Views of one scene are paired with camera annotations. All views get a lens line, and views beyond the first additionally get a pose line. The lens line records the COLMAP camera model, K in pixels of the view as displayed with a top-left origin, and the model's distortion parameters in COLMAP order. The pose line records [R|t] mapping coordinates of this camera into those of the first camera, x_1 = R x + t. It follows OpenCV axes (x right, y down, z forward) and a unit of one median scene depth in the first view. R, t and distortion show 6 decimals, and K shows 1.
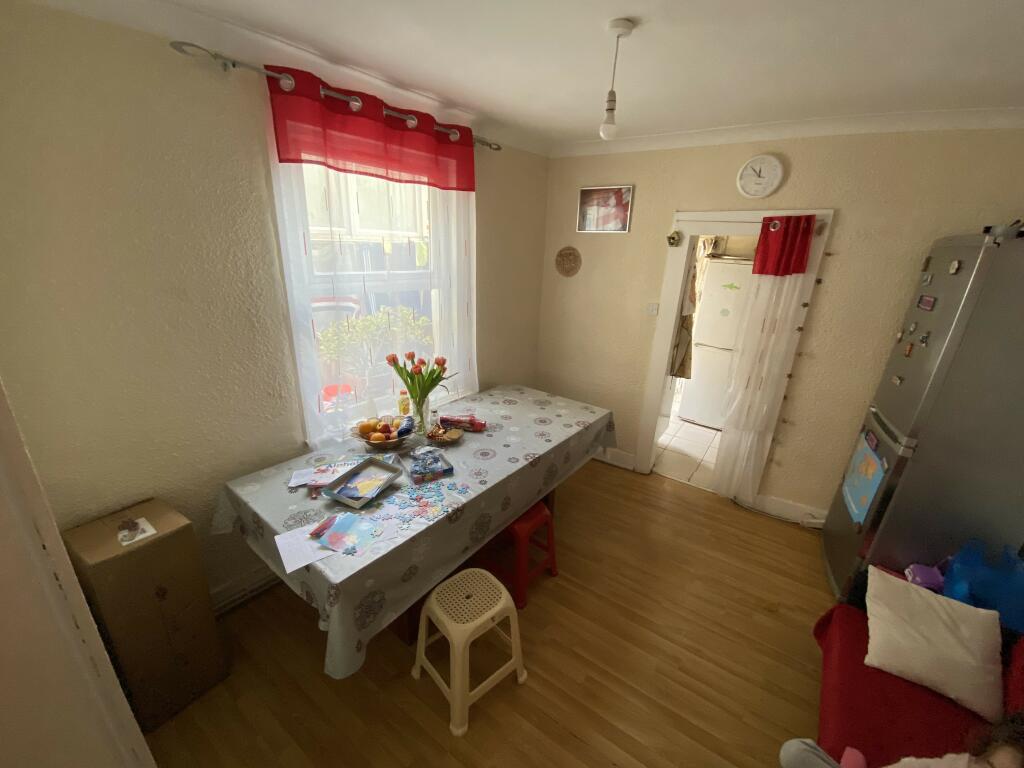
lens RADIAL K [[412.9, 0, 513.3], [0, 412.9, 379.7], [0, 0, 1]] dist [0.037415, -0.032044]
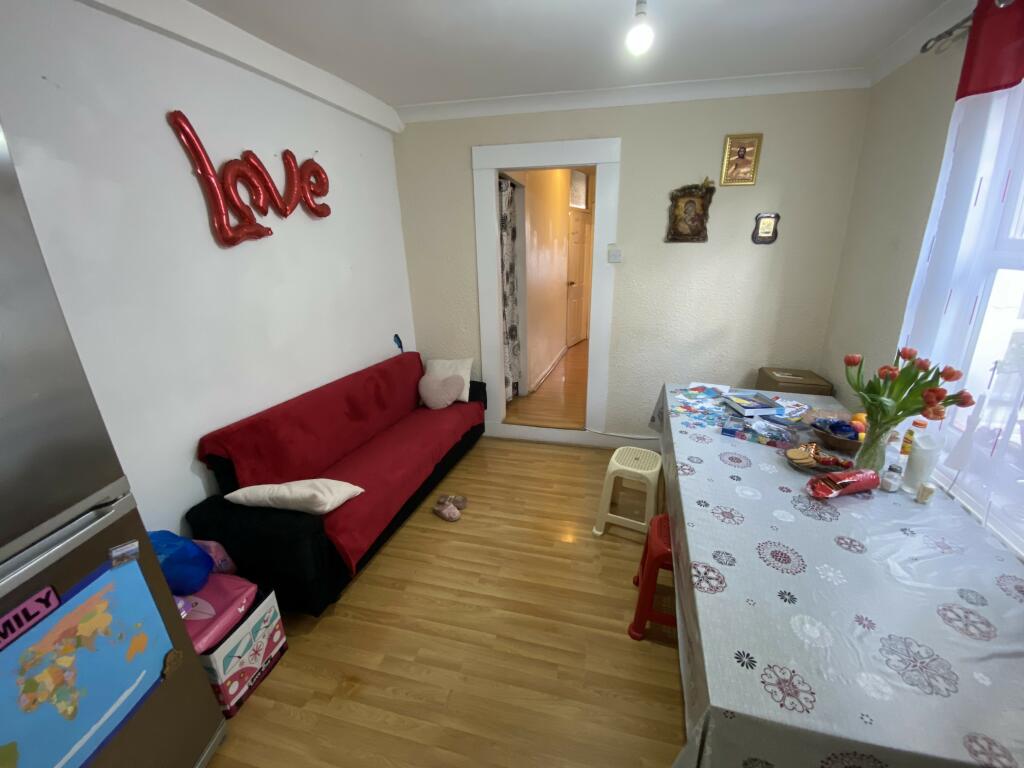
lens RADIAL K [[412.9, 0, 513.3], [0, 412.9, 379.7], [0, 0, 1]] dist [0.037415, -0.032044]
pose [[-0.933534, 0.073656, -0.350841, 0.581051], [-0.143735, 0.819652, 0.554536, -0.315235], [0.328412, 0.568106, -0.754586, 1.369635]]
